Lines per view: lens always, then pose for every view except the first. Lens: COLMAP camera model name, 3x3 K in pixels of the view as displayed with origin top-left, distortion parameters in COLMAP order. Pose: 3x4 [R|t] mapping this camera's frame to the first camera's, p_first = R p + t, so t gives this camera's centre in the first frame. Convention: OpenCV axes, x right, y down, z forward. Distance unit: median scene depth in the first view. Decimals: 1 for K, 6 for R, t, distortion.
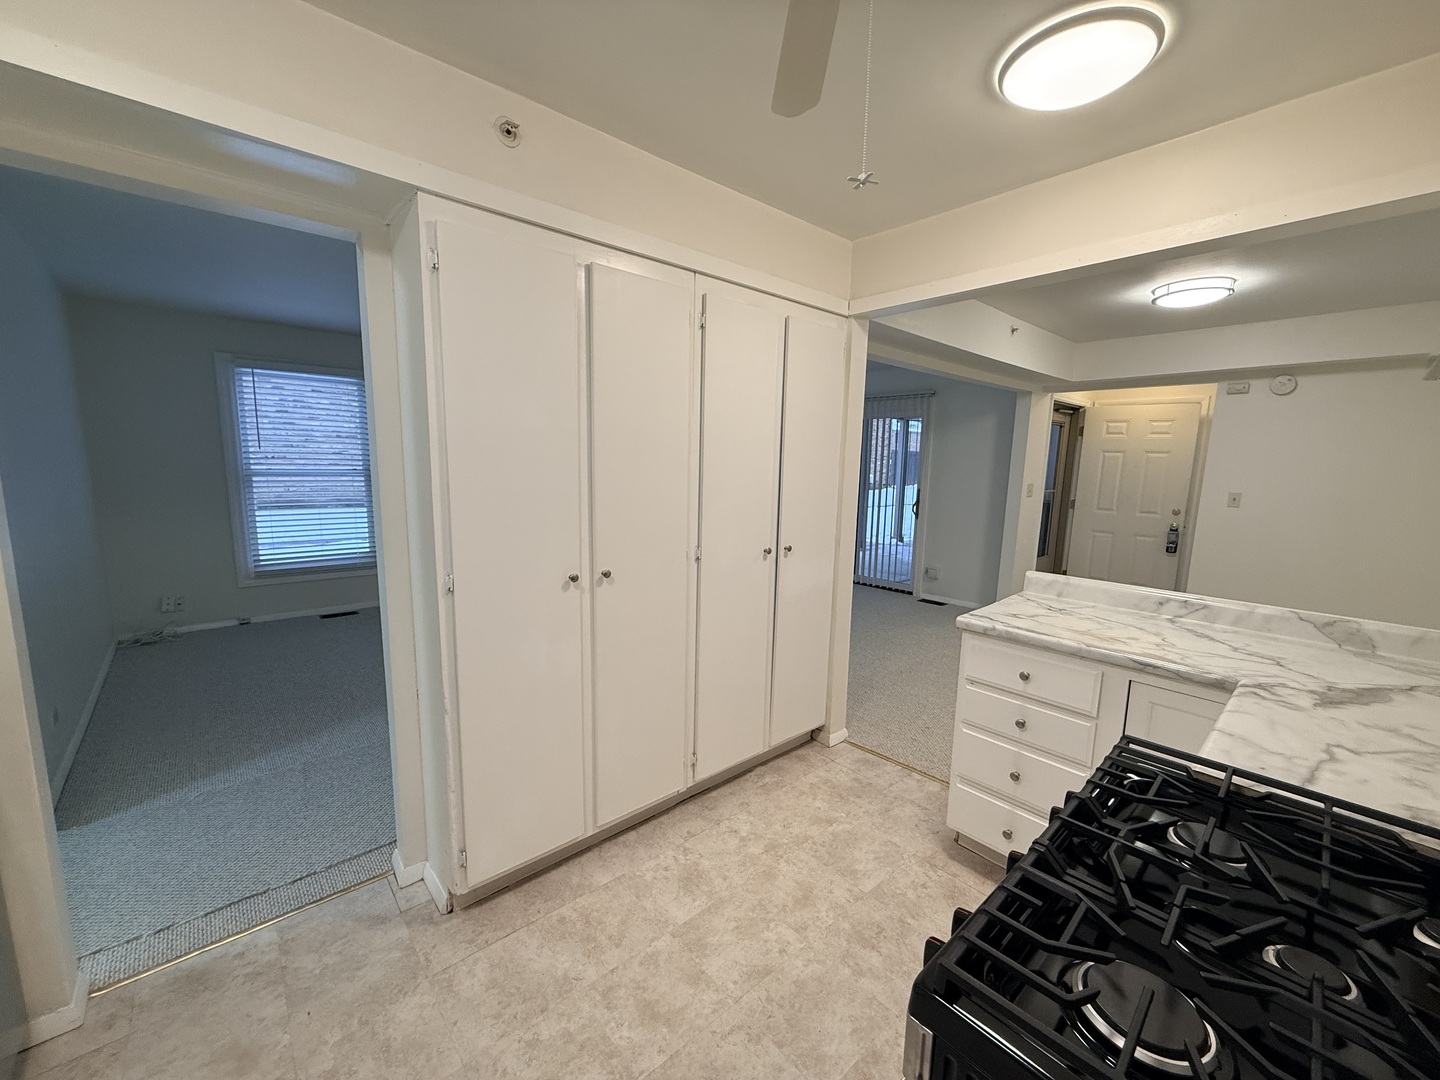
lens RADIAL K [[574.0, 0, 718.8], [0, 574.0, 541.5], [0, 0, 1]] dist [-0.001405, -0.000060]
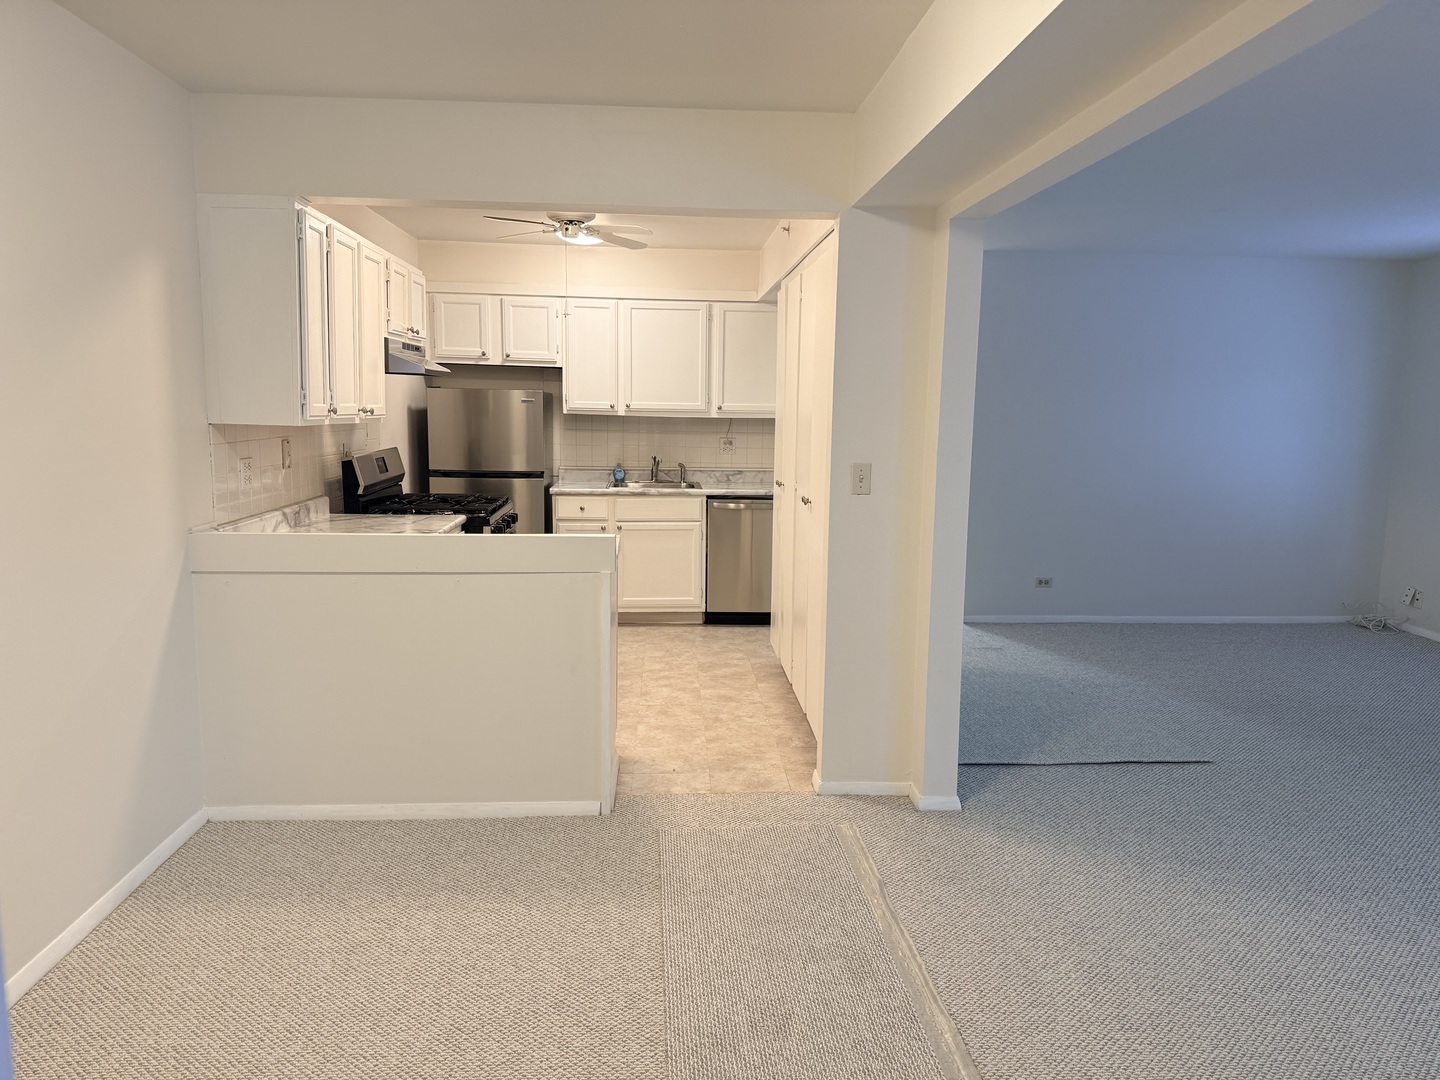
lens RADIAL K [[1000.9, 0, 714.1], [0, 1000.9, 542.6], [0, 0, 1]] dist [0.144172, -0.254352]
pose [[-0.624195, 0.081552, -0.777000, 2.003948], [-0.140309, 0.966666, 0.214175, -0.339466], [0.768566, 0.242707, -0.591946, 2.506746]]
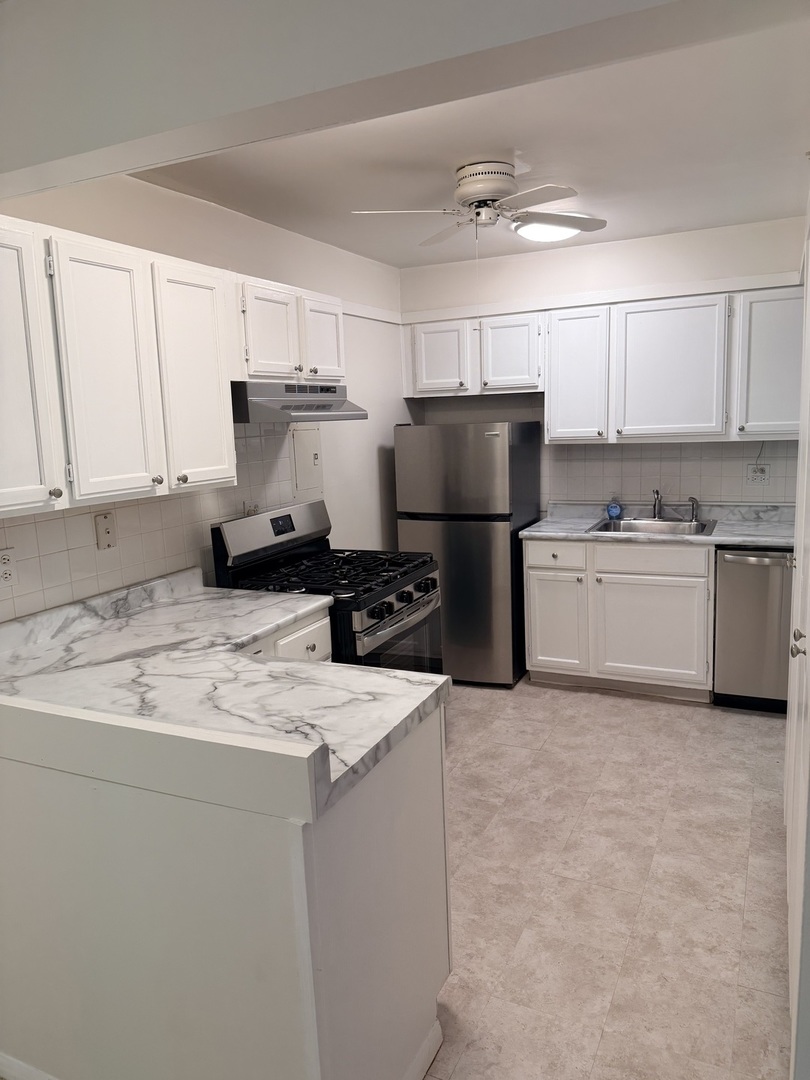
lens RADIAL K [[750.7, 0, 405.0], [0, 750.7, 540.0], [0, 0, 1]] dist [0.144172, -0.254352]
pose [[-0.922325, 0.083634, -0.377256, 0.864826], [-0.032440, 0.956091, 0.291267, -0.332012], [0.385051, 0.280881, -0.879114, 1.878727]]
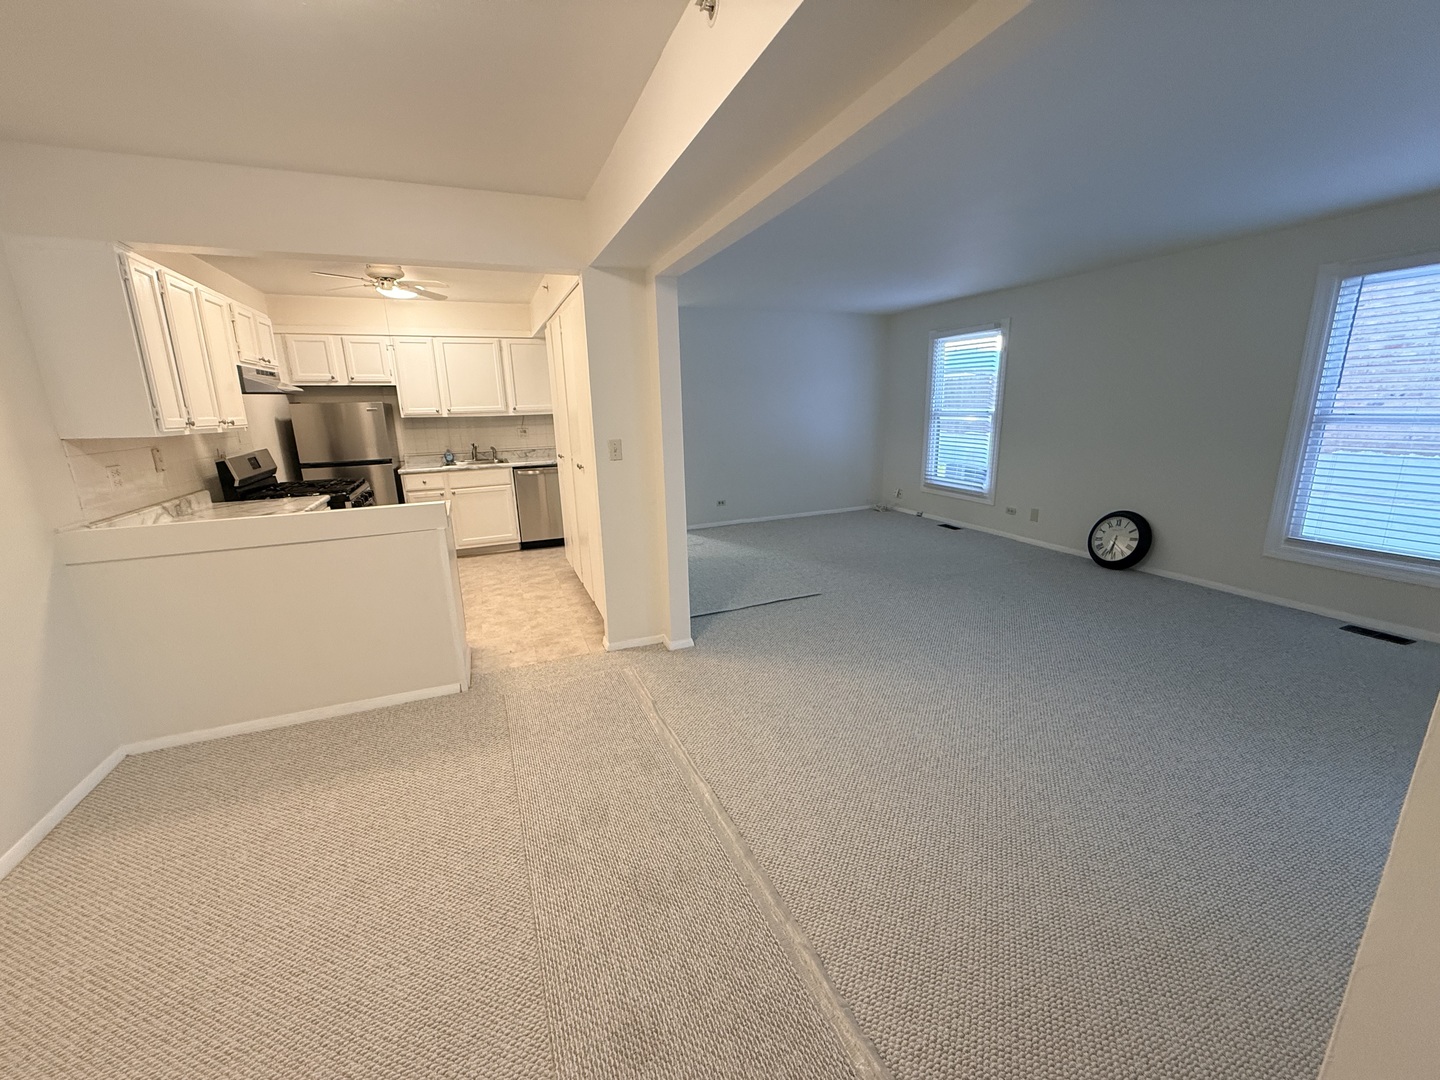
lens RADIAL K [[574.0, 0, 718.8], [0, 574.0, 541.5], [0, 0, 1]] dist [-0.001405, -0.000060]
pose [[-0.332222, 0.211973, -0.919073, 1.835621], [-0.120673, 0.956859, 0.264308, -0.311170], [0.935450, 0.198717, -0.292310, 2.389678]]
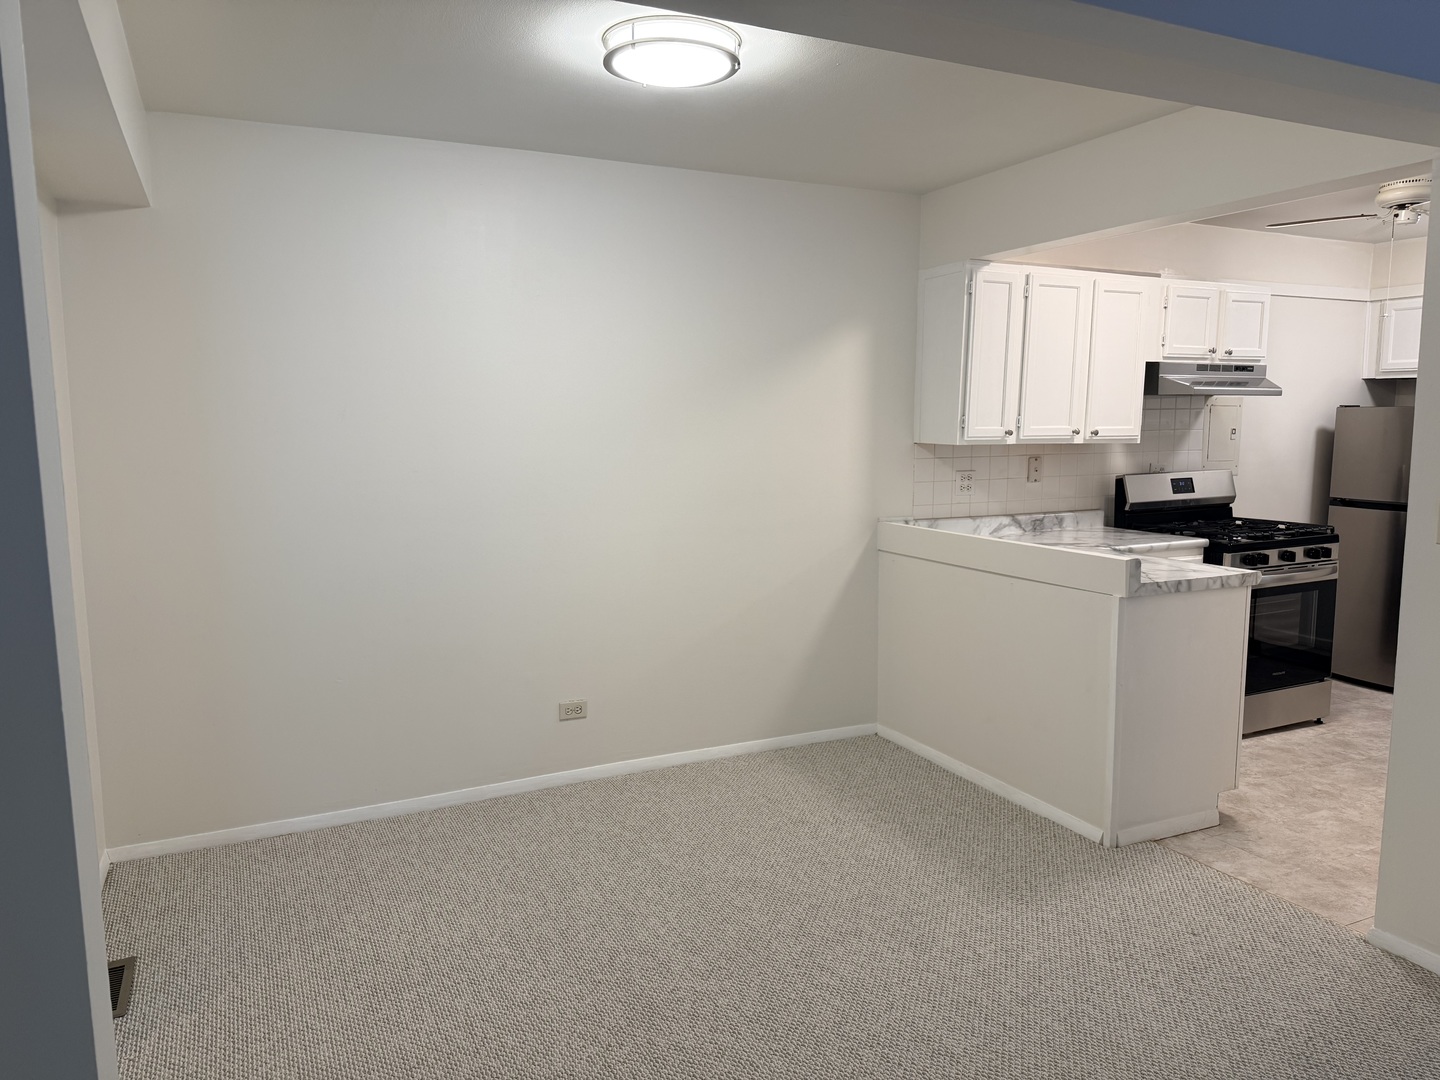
lens RADIAL K [[1018.3, 0, 720.0], [0, 1018.3, 540.0], [0, 0, 1]] dist [0.051029, -0.066312]
pose [[-0.961324, -0.050007, 0.270841, 0.899080], [0.024542, 0.963914, 0.265081, -0.460629], [-0.274324, 0.261476, -0.925406, 3.125087]]
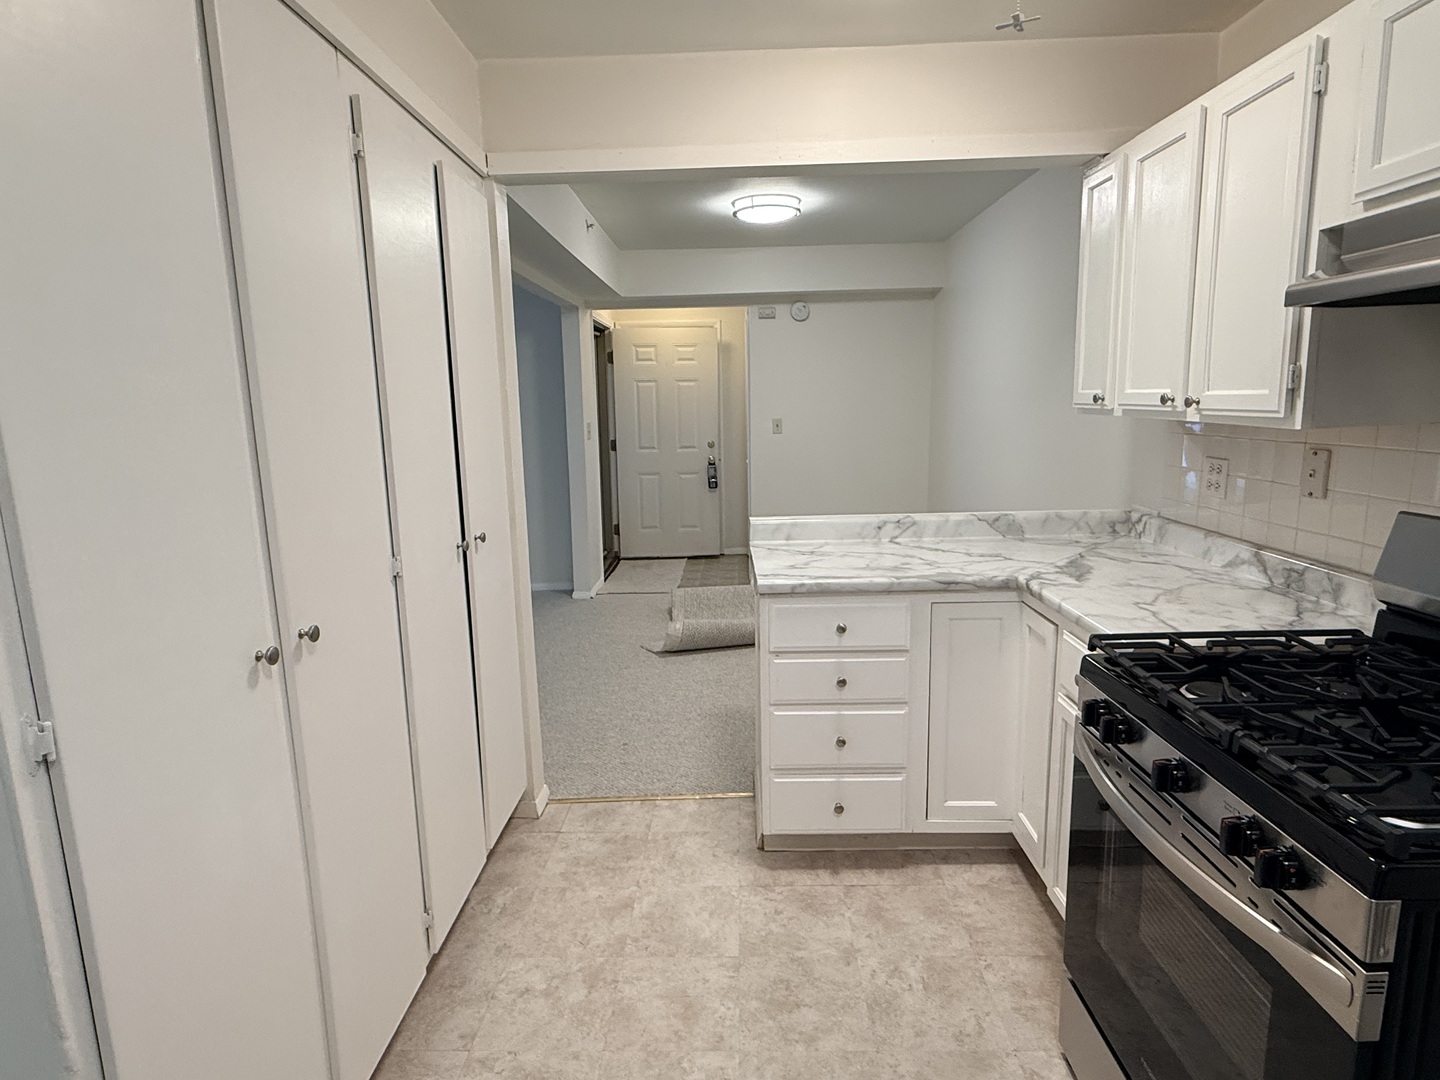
lens RADIAL K [[798.7, 0, 720.6], [0, 798.7, 545.7], [0, 0, 1]] dist [-0.003697, 0.000192]
pose [[0.676933, -0.168007, 0.716614, -0.446708], [0.141312, 0.985154, 0.097478, -0.037660], [-0.722352, 0.035280, 0.690625, 0.268430]]
